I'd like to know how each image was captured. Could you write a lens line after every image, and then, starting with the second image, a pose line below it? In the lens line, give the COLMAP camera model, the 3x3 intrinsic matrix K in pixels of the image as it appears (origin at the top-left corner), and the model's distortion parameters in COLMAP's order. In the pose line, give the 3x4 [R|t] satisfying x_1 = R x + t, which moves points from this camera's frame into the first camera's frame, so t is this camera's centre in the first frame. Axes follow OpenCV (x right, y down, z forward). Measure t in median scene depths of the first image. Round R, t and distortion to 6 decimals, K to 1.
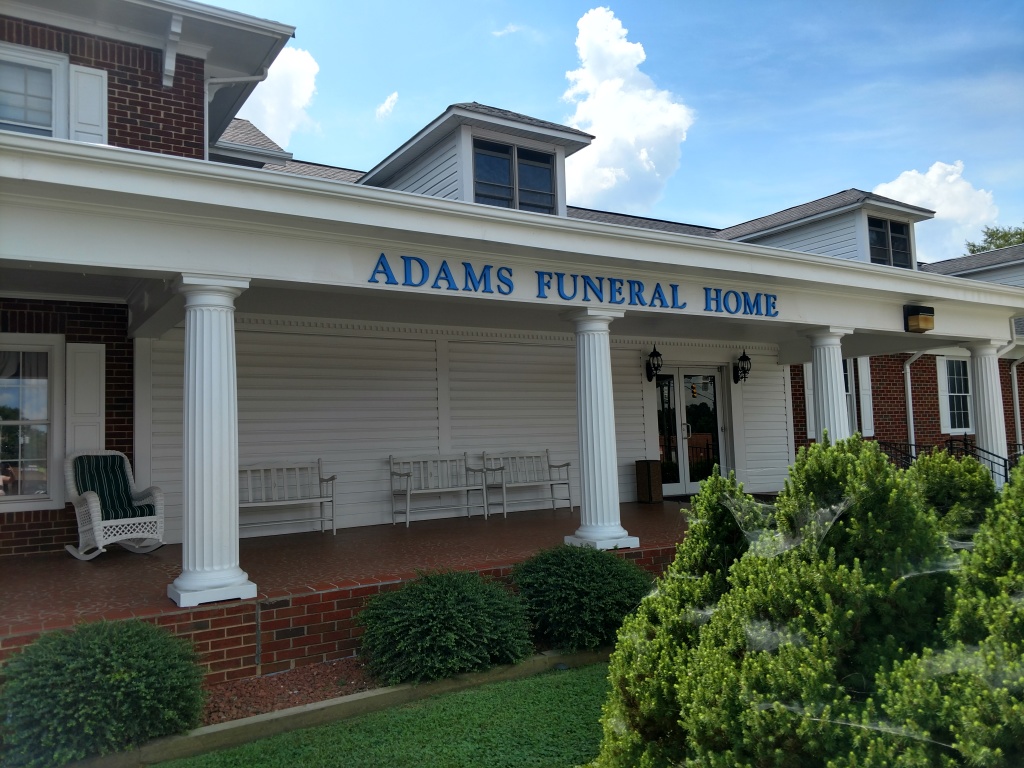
lens RADIAL K [[804.6, 0, 502.8], [0, 804.6, 383.0], [0, 0, 1]] dist [0.051623, -0.012602]
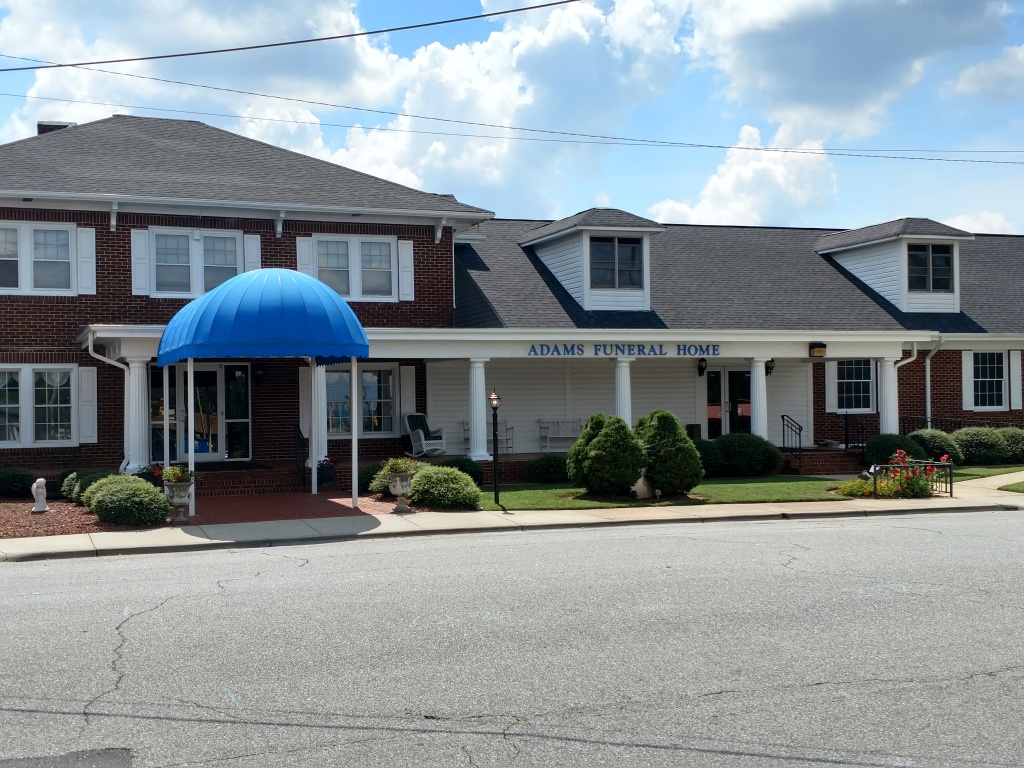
lens RADIAL K [[804.6, 0, 512.8], [0, 804.6, 394.6], [0, 0, 1]] dist [0.051623, -0.012602]
pose [[0.982185, 0.010891, -0.187600, 0.222430], [-0.000758, 0.998540, 0.054006, -0.100175], [0.187915, -0.052901, 0.980760, -1.270995]]
